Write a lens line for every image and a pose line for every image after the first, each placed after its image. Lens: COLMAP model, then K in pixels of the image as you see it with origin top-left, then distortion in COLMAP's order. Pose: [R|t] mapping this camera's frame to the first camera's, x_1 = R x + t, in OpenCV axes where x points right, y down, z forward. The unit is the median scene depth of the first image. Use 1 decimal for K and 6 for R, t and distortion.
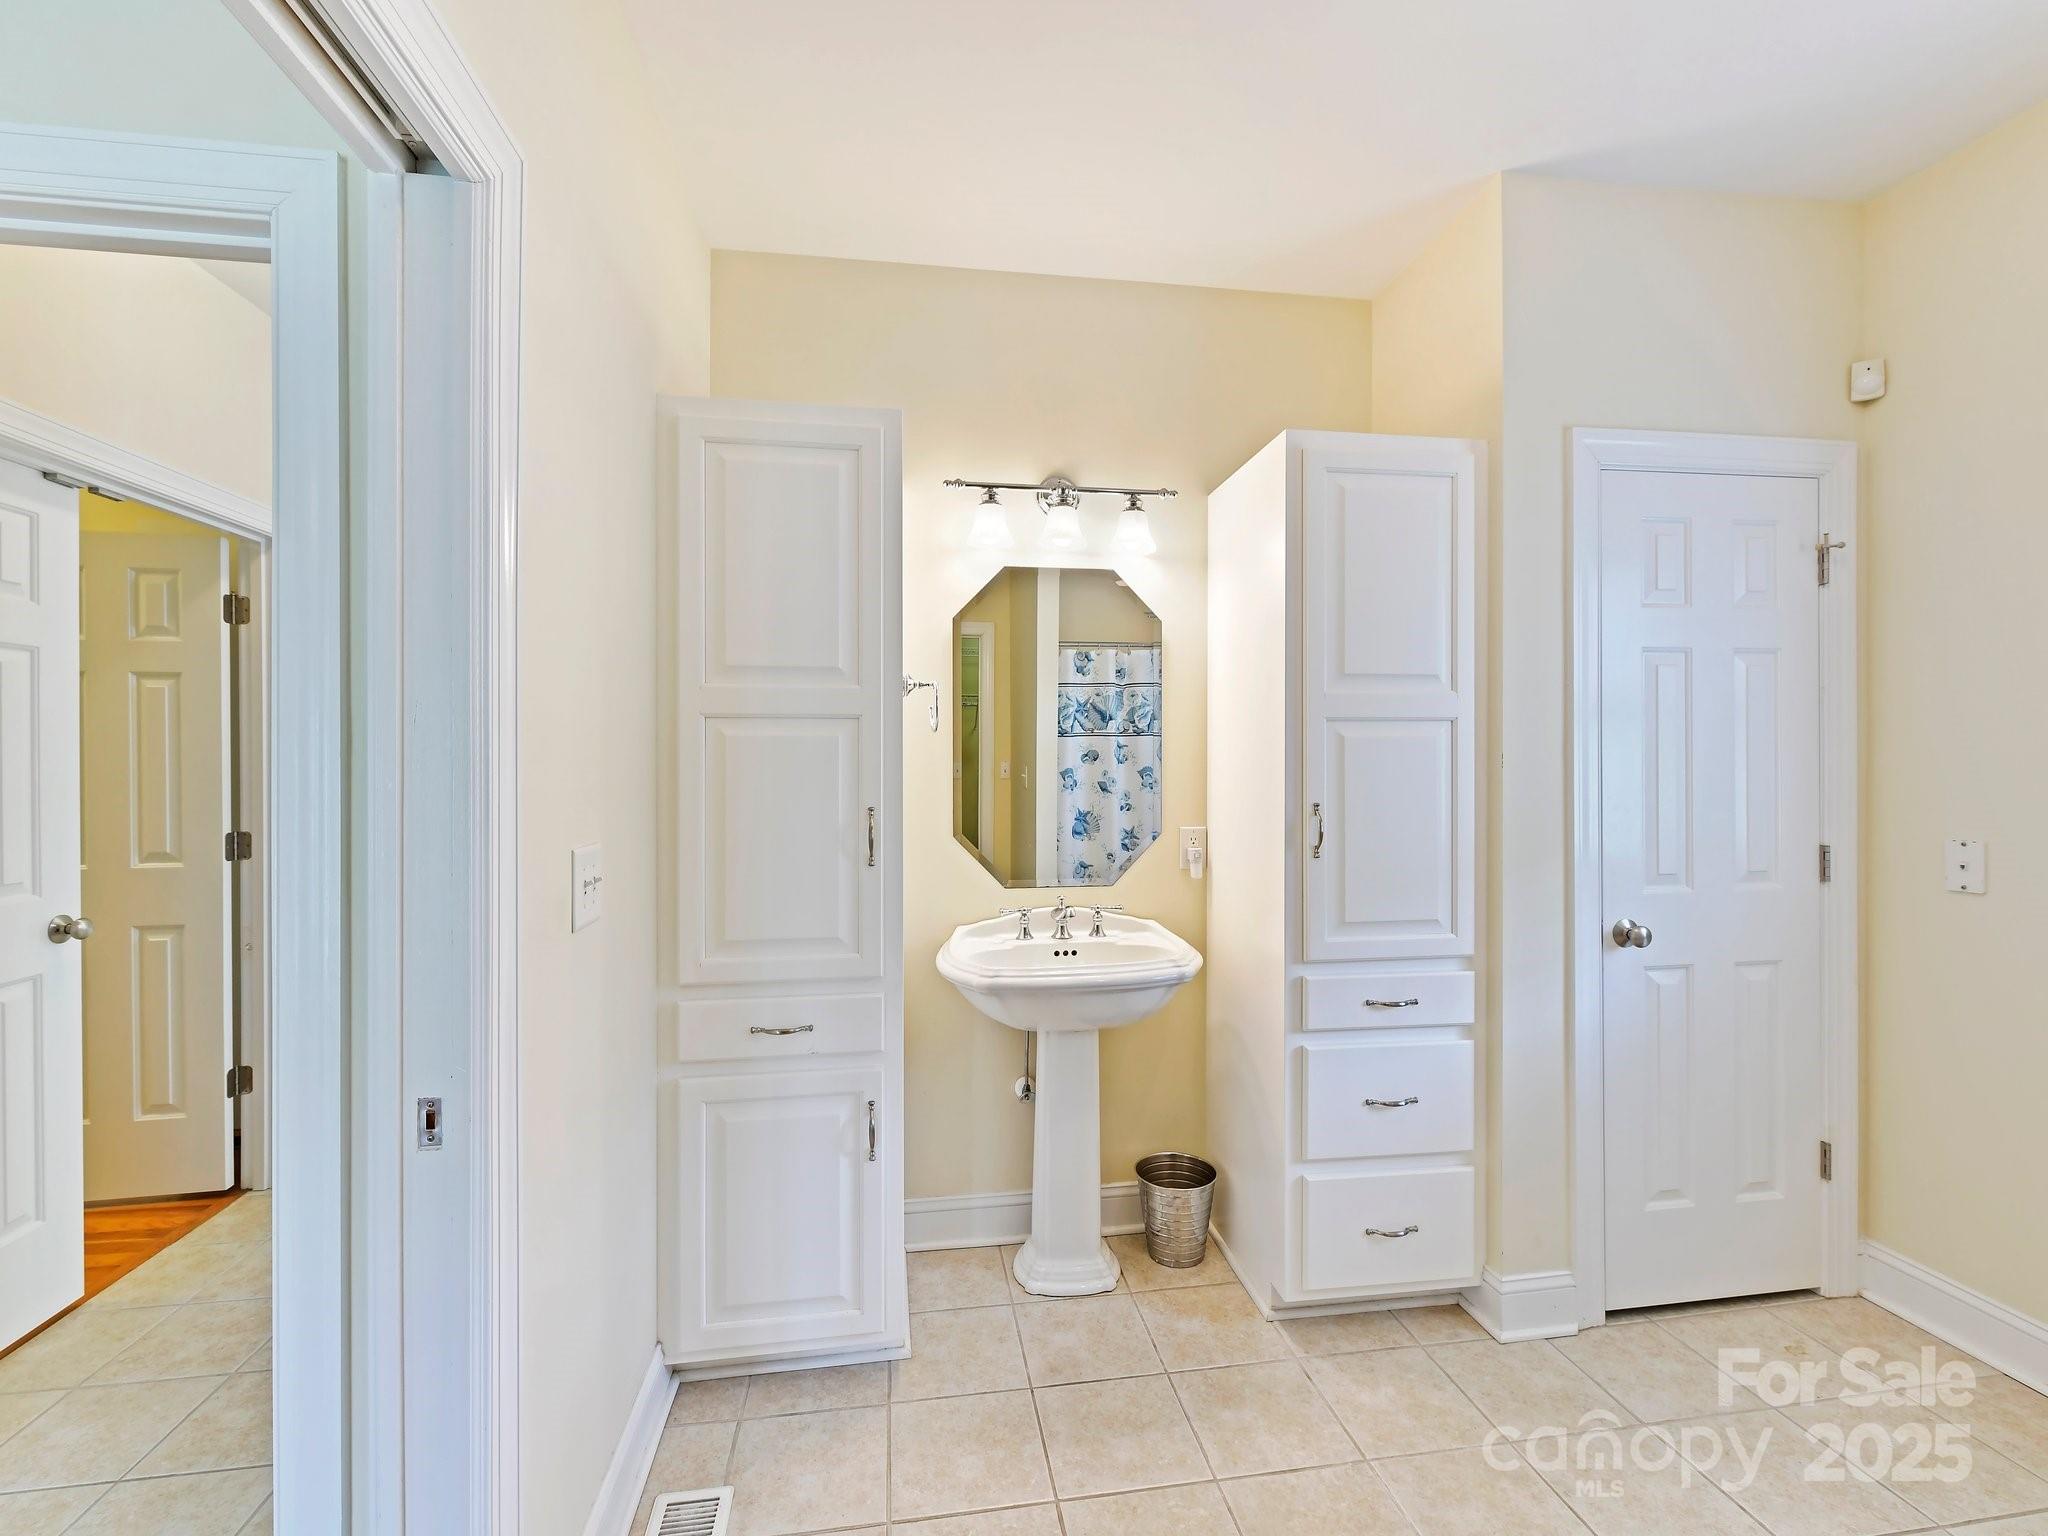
lens RADIAL K [[915.1, 0, 1028.7], [0, 915.1, 767.2], [0, 0, 1]] dist [0.000986, -0.003440]
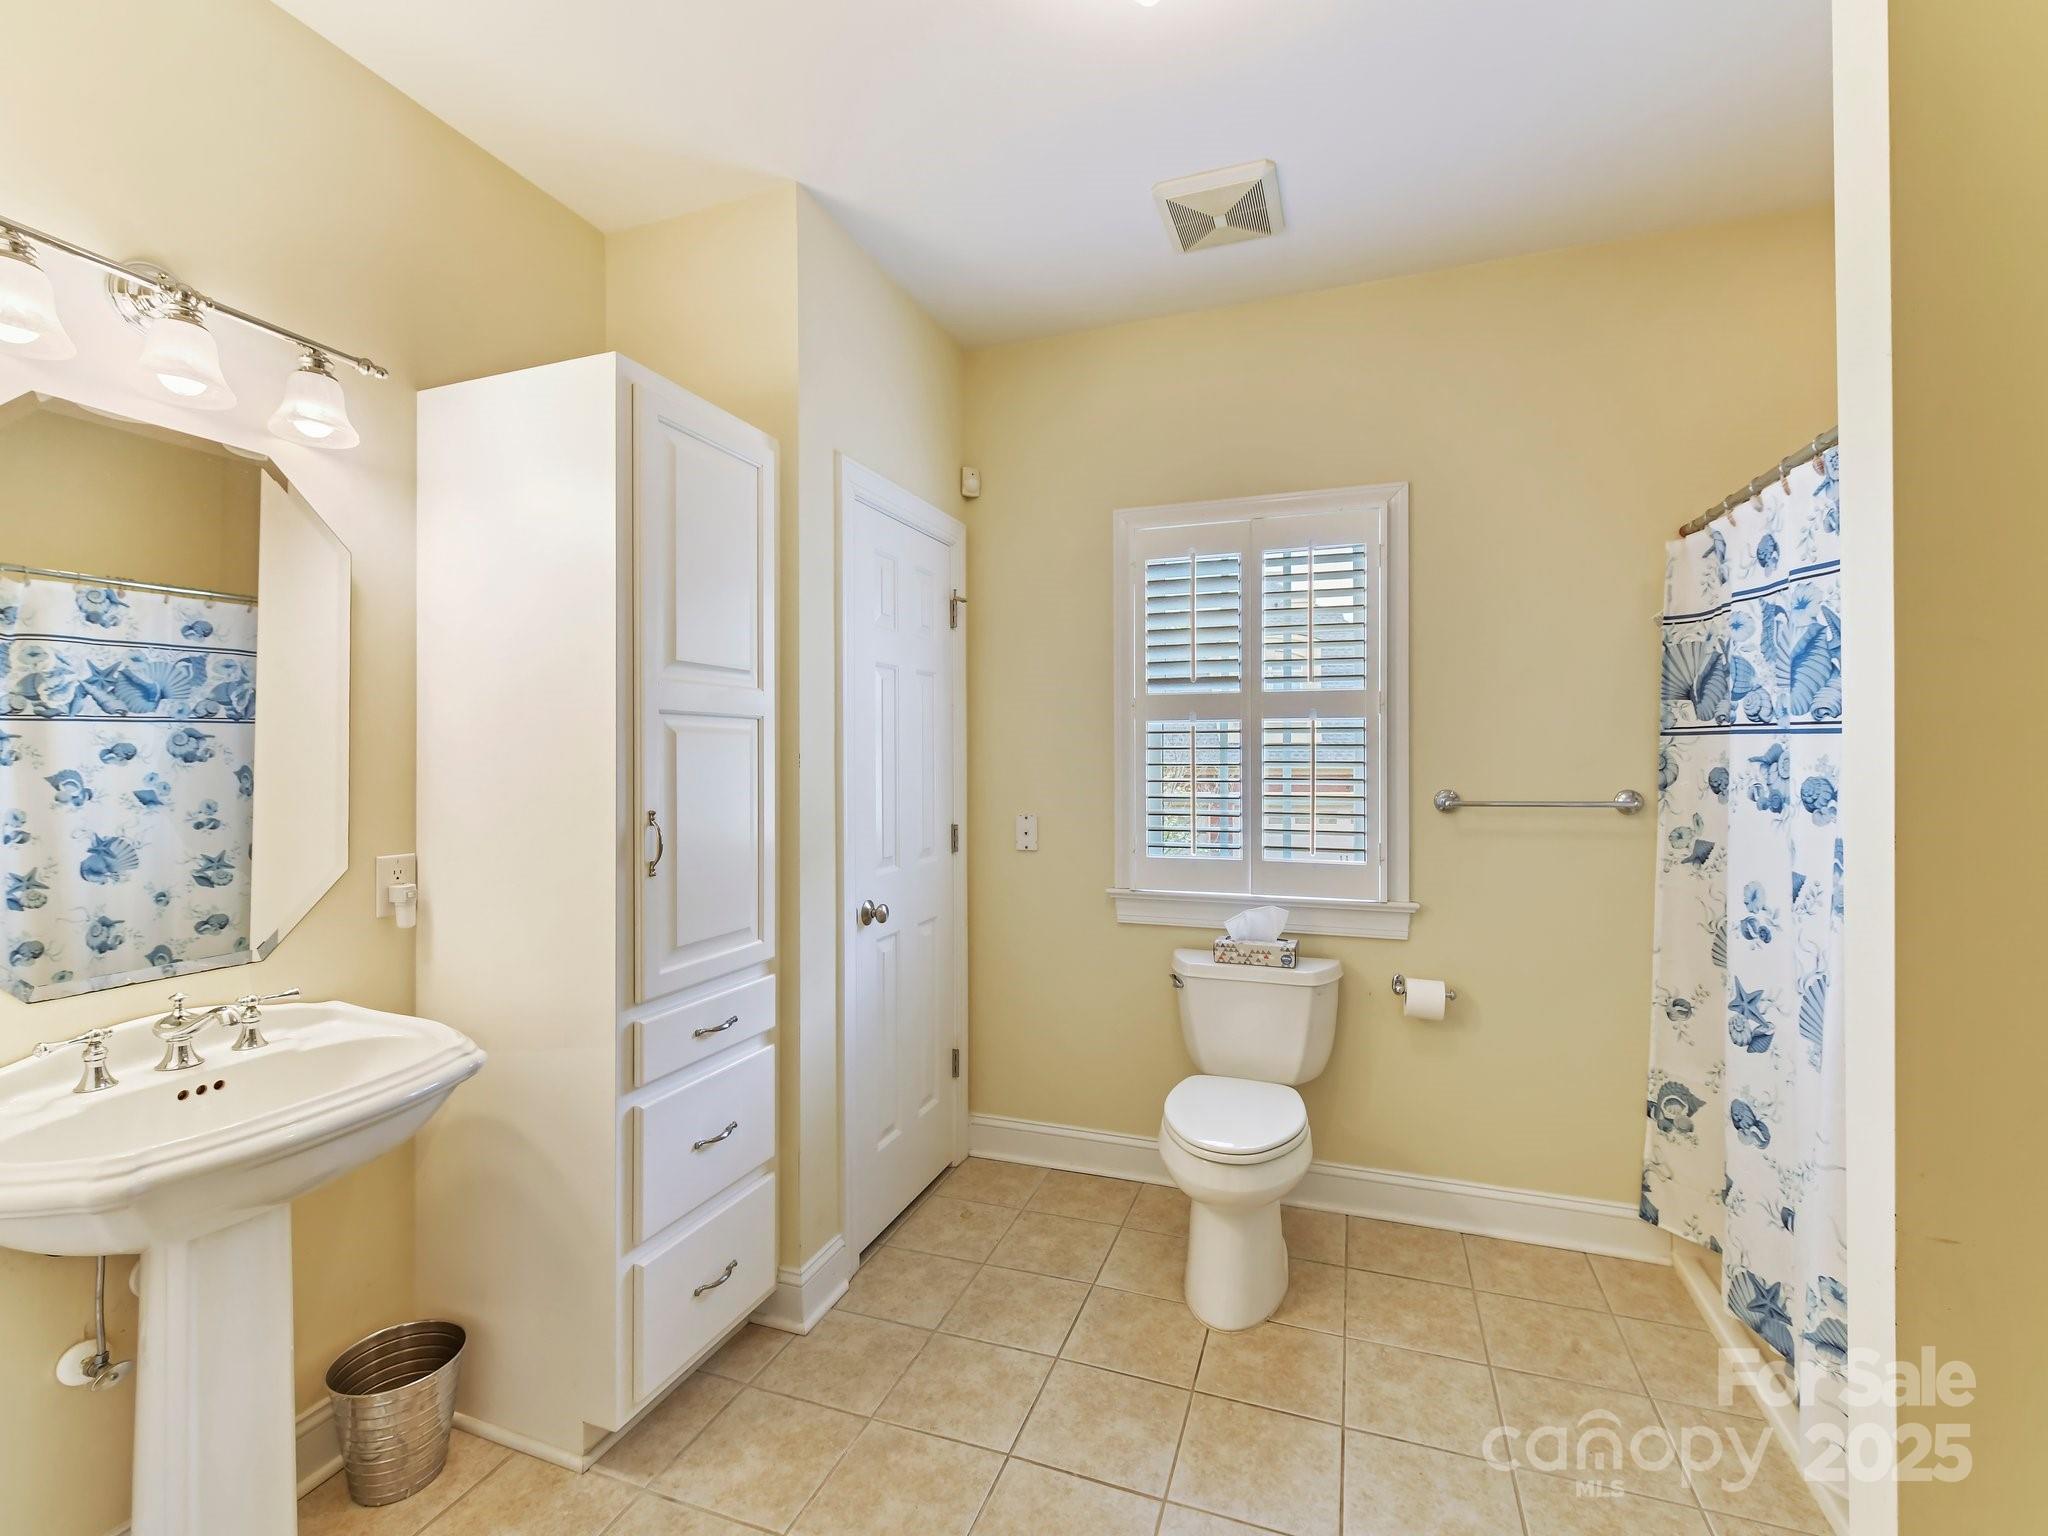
lens RADIAL K [[915.1, 0, 1030.6], [0, 915.1, 760.2], [0, 0, 1]] dist [0.000986, -0.003440]
pose [[0.467303, 0.000782, 0.884097, -0.255918], [0.006524, 0.999969, -0.004333, -0.001266], [-0.884073, 0.007792, 0.467283, 0.291224]]
